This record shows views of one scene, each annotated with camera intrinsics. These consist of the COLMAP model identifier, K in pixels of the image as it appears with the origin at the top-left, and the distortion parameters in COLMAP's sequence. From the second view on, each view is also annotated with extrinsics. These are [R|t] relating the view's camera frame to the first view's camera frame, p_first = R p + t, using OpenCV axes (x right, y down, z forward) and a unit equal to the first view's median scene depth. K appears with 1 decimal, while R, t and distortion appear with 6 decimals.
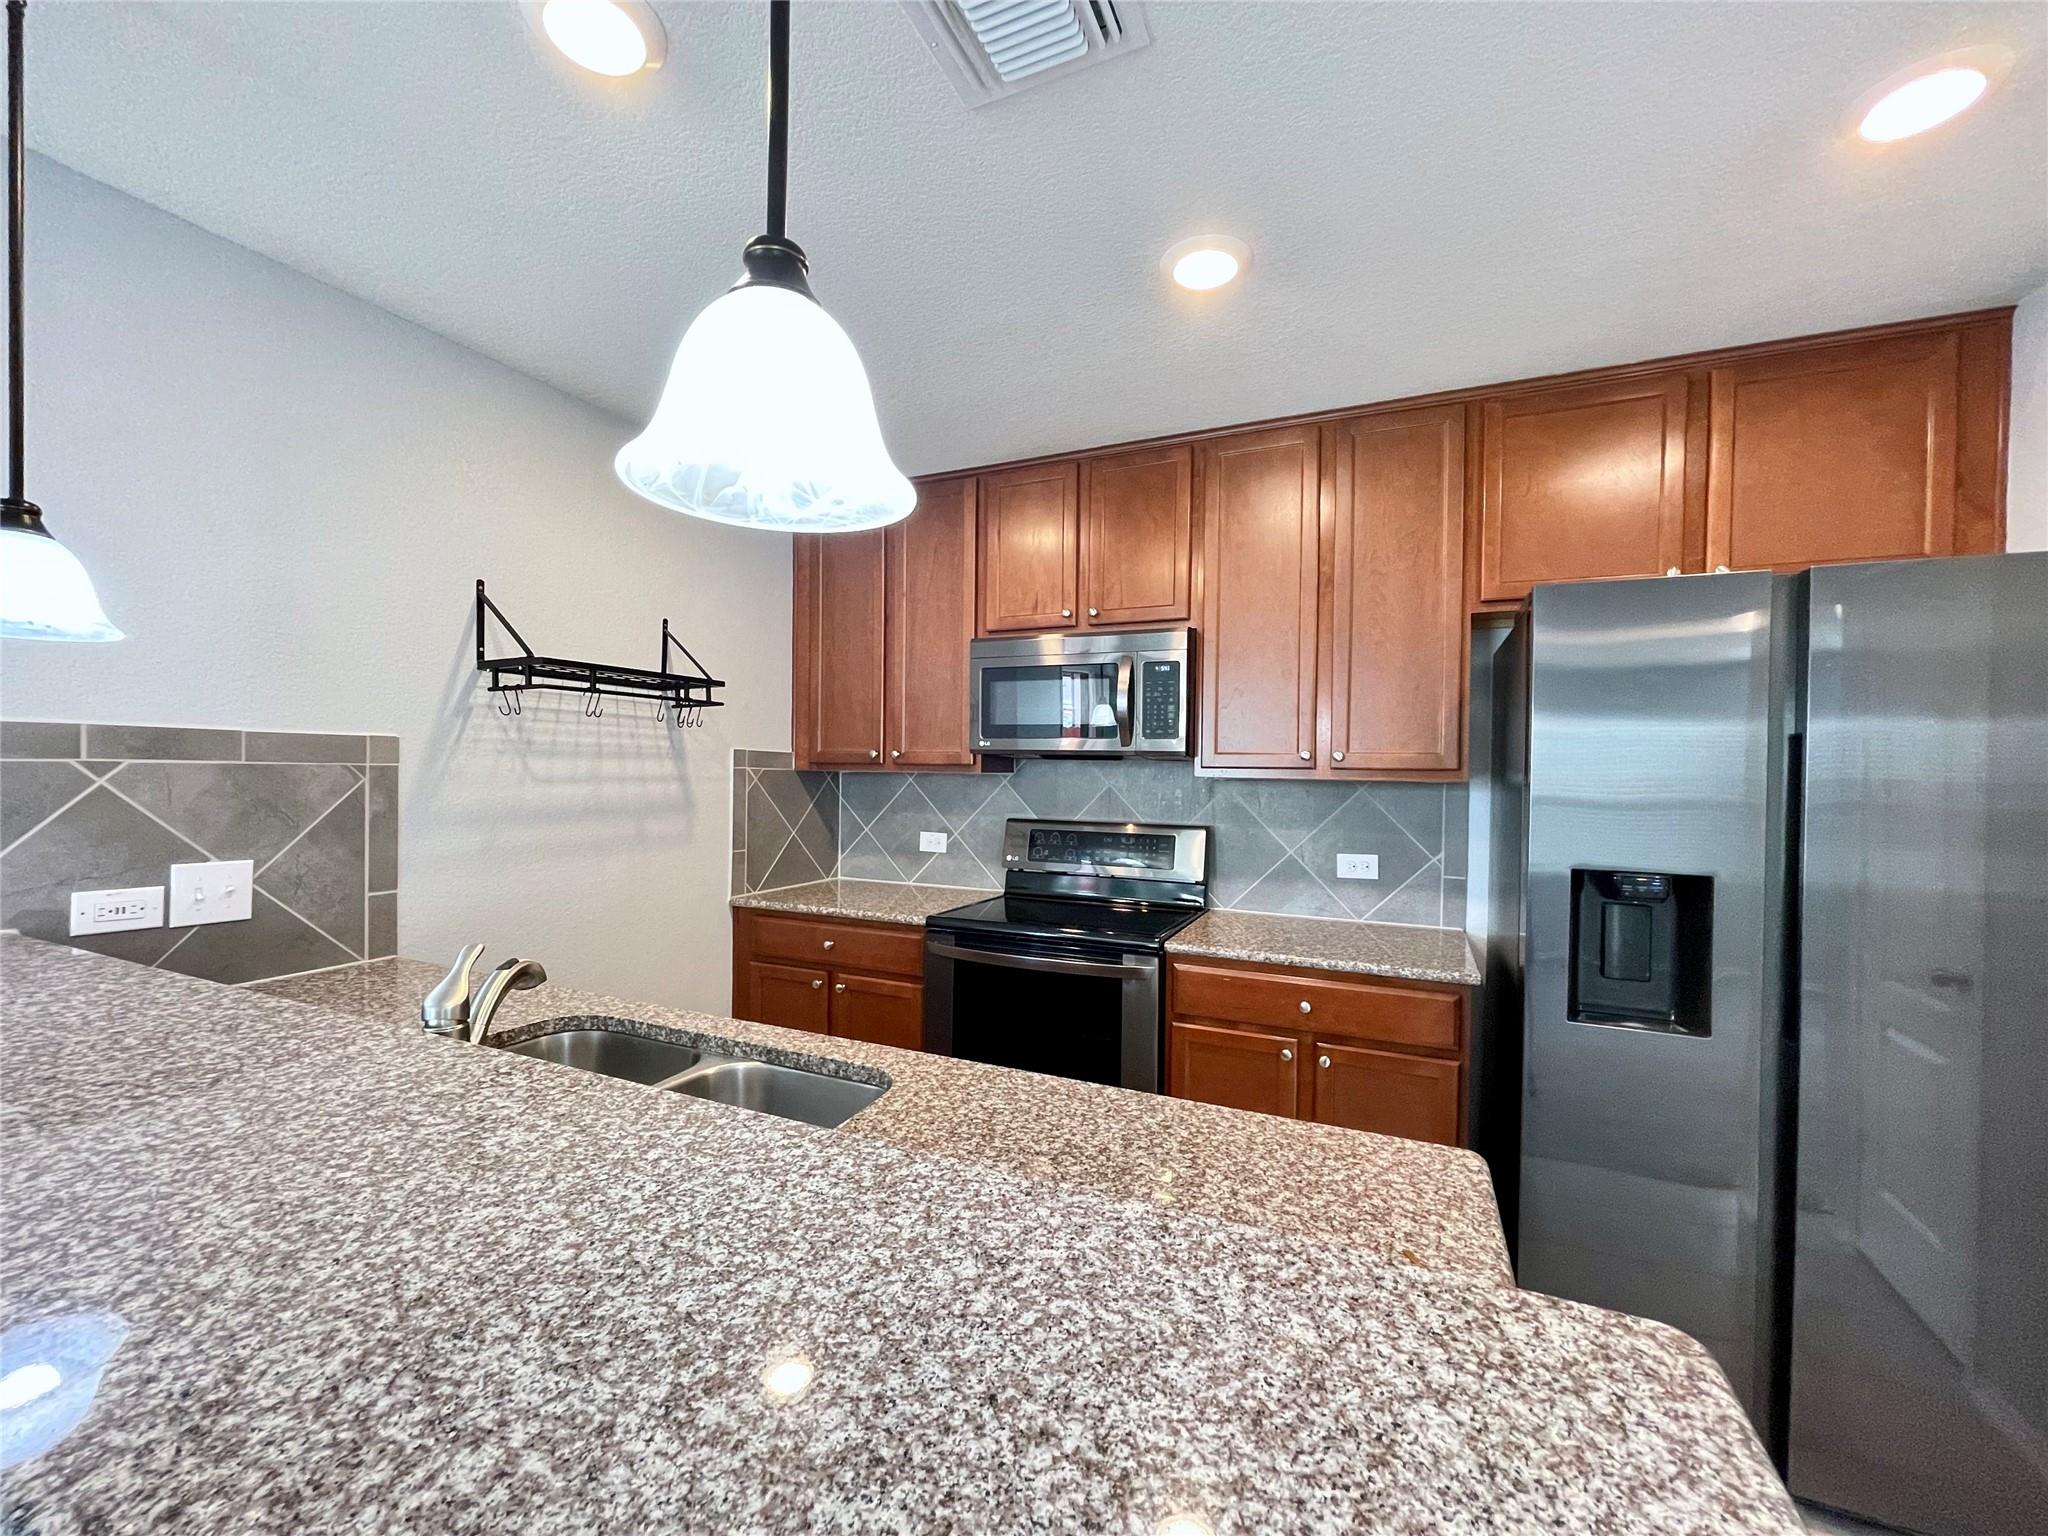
lens RADIAL K [[832.8, 0, 1022.2], [0, 832.8, 780.4], [0, 0, 1]] dist [-0.000722, 0.000186]
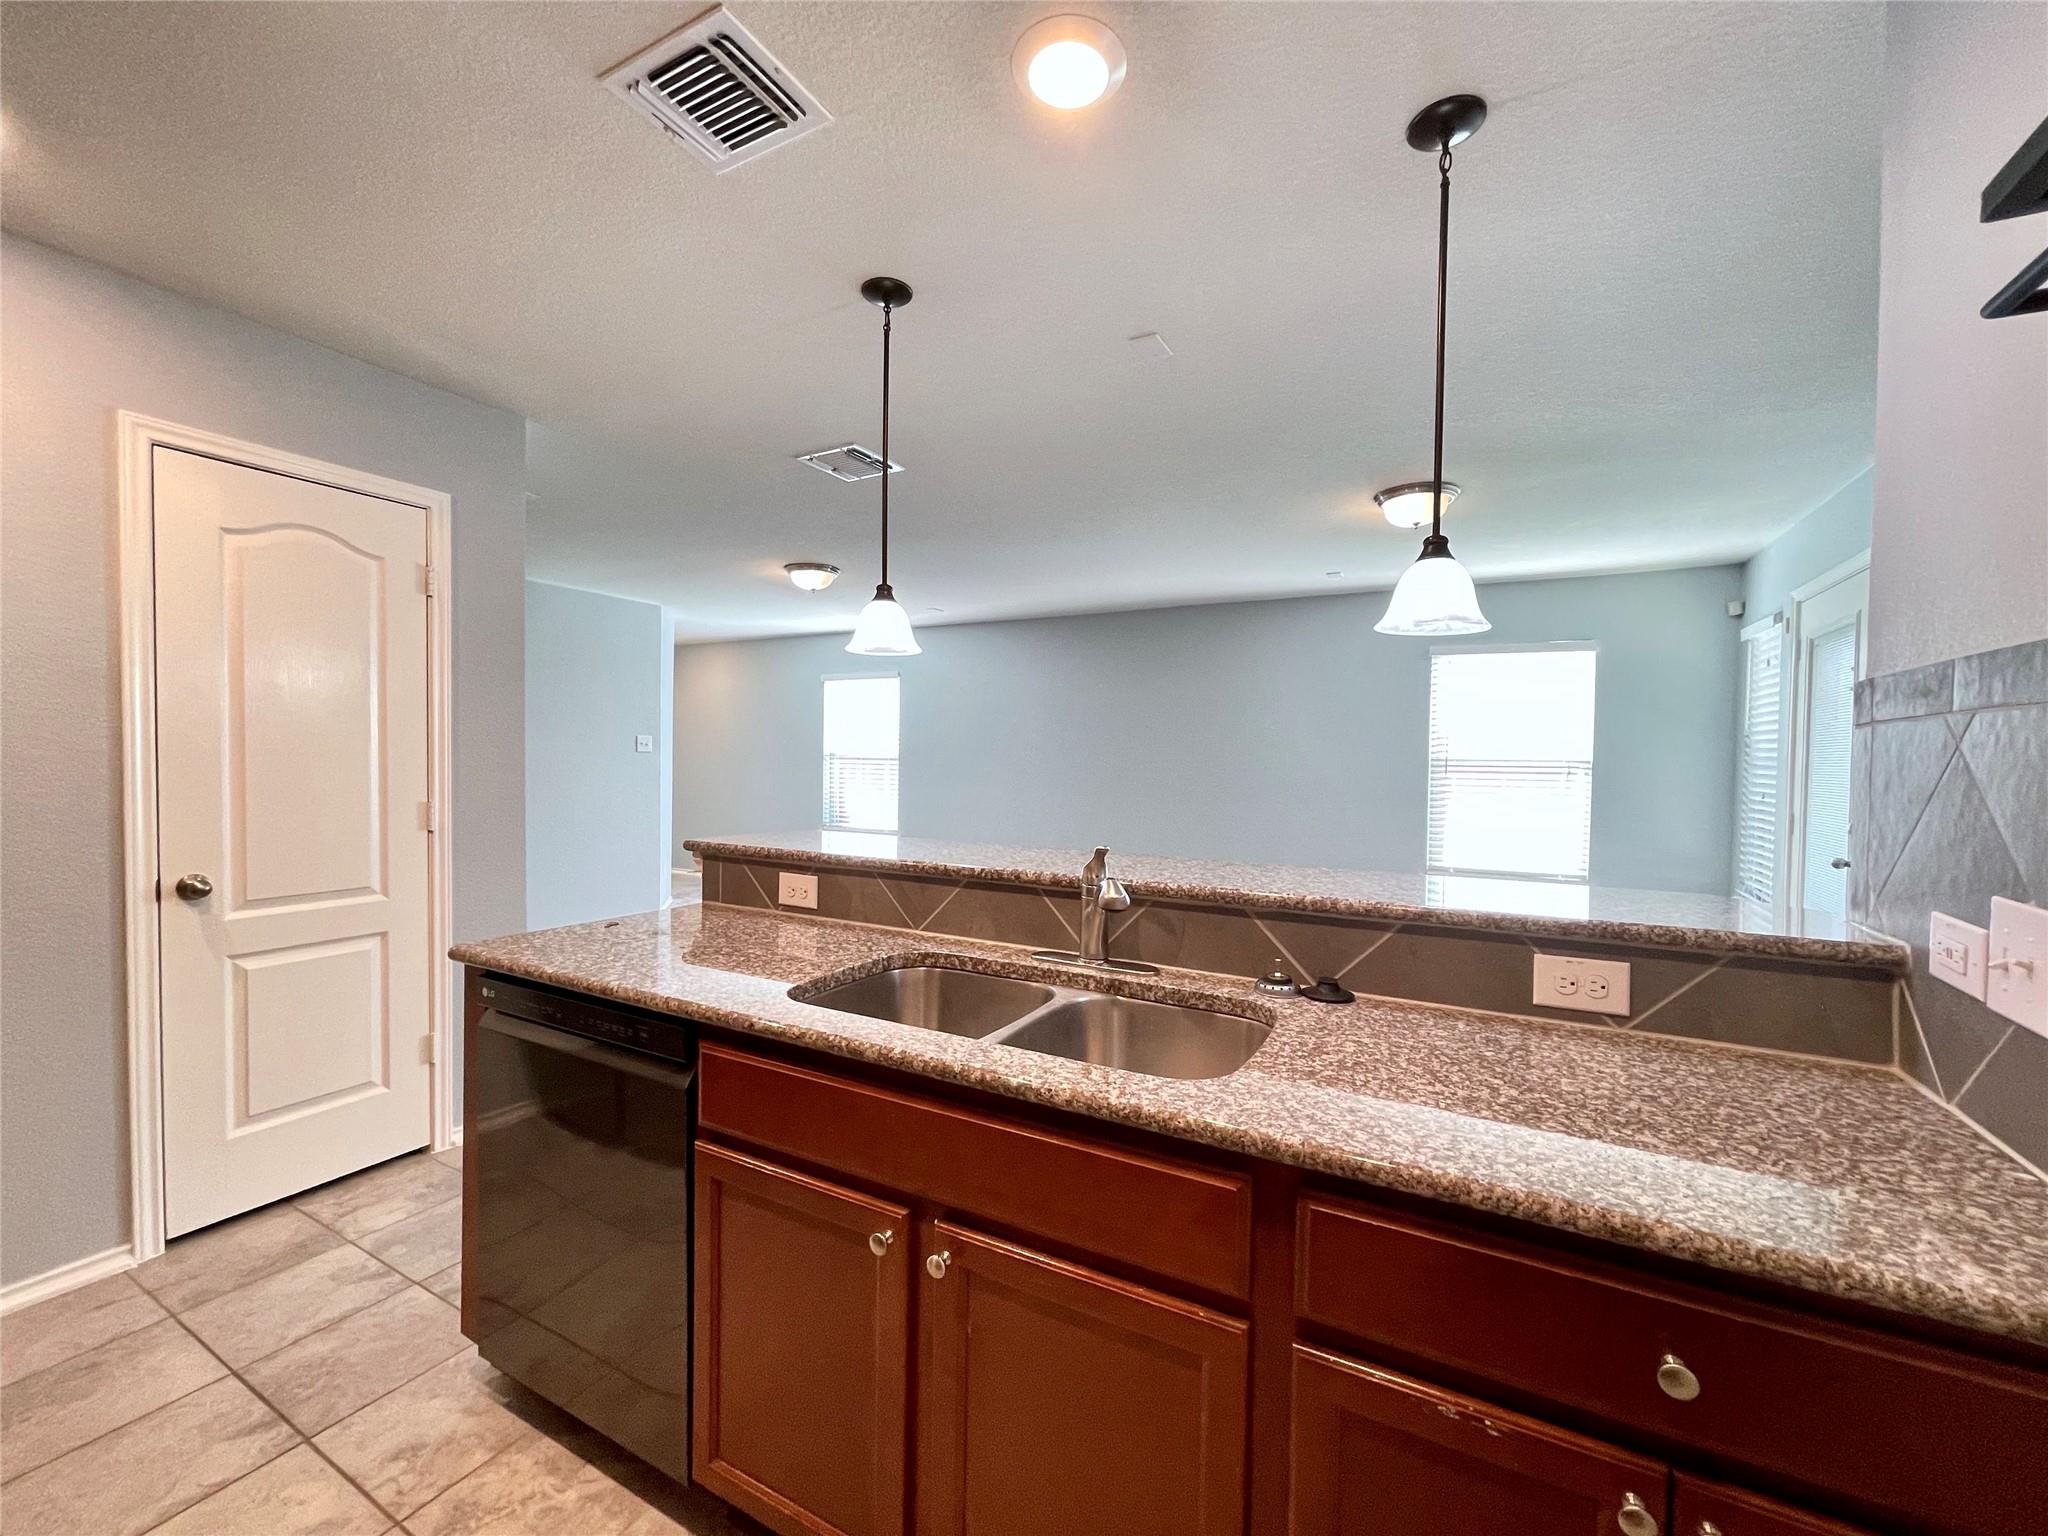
lens RADIAL K [[825.6, 0, 1026.4], [0, 825.6, 775.6], [0, 0, 1]] dist [-0.001537, 0.000723]
pose [[-0.996683, -0.032344, 0.074681, -0.306660], [-0.029517, 0.998816, 0.038663, 0.014443], [-0.075844, 0.036330, -0.996458, 1.162218]]
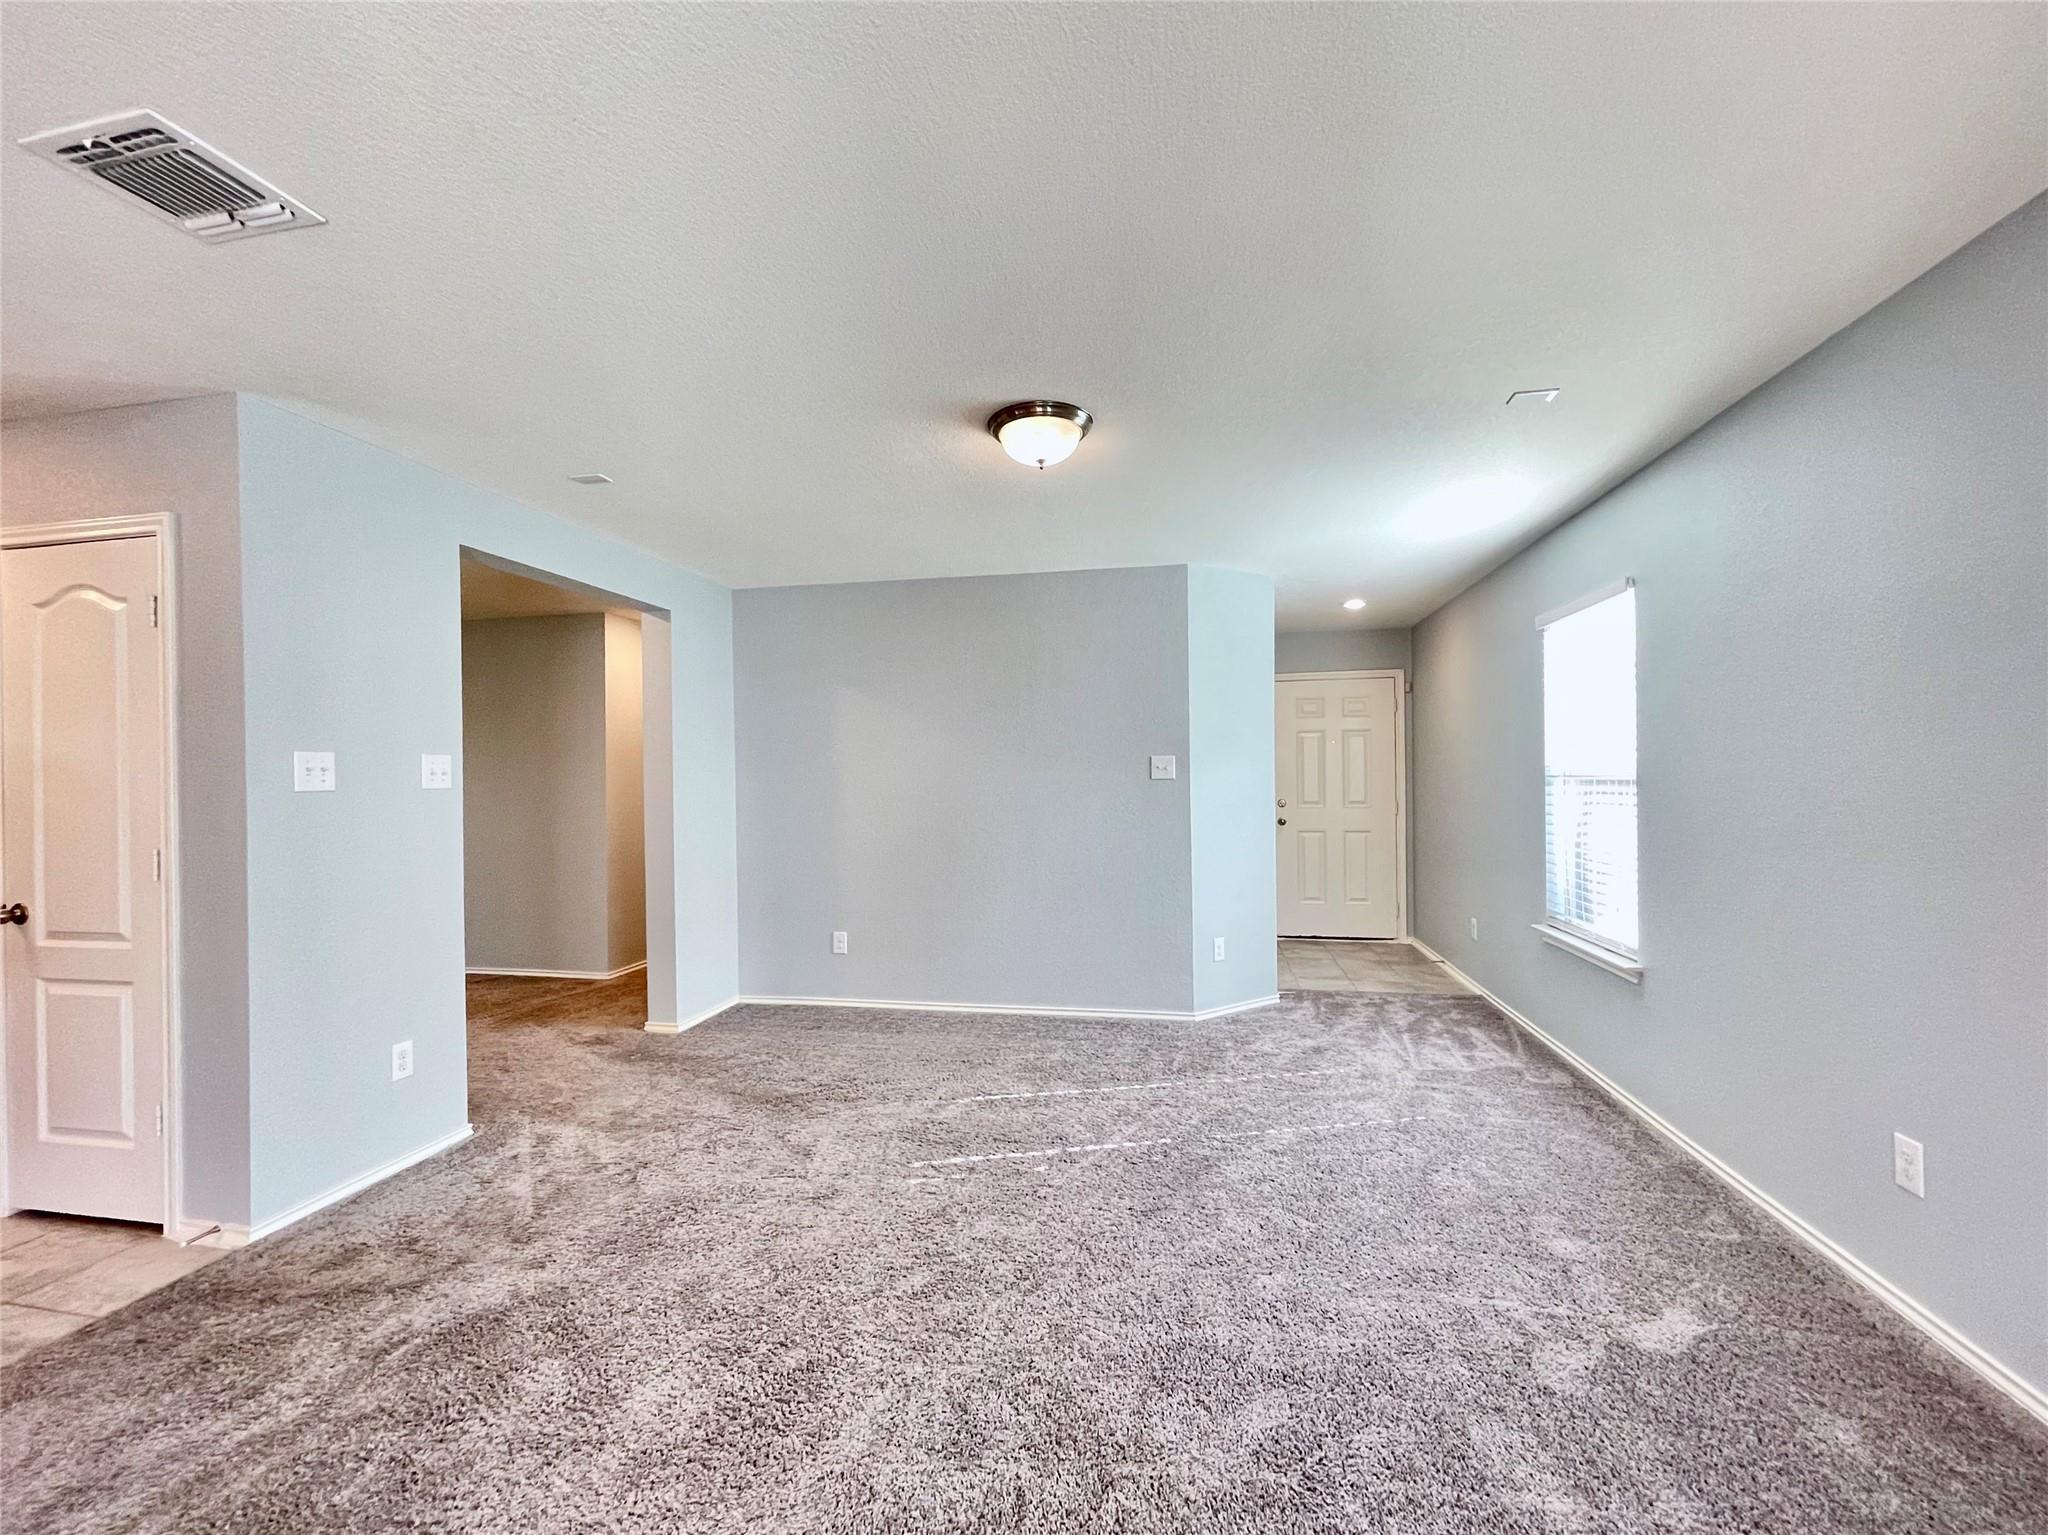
lens RADIAL K [[863.2, 0, 1020.7], [0, 863.2, 775.7], [0, 0, 1]] dist [-0.001222, -0.000225]
pose [[-0.224284, -0.011610, 0.974455, -0.726176], [0.022130, 0.999610, 0.017003, 0.031353], [-0.974272, 0.025379, -0.223940, -0.788399]]
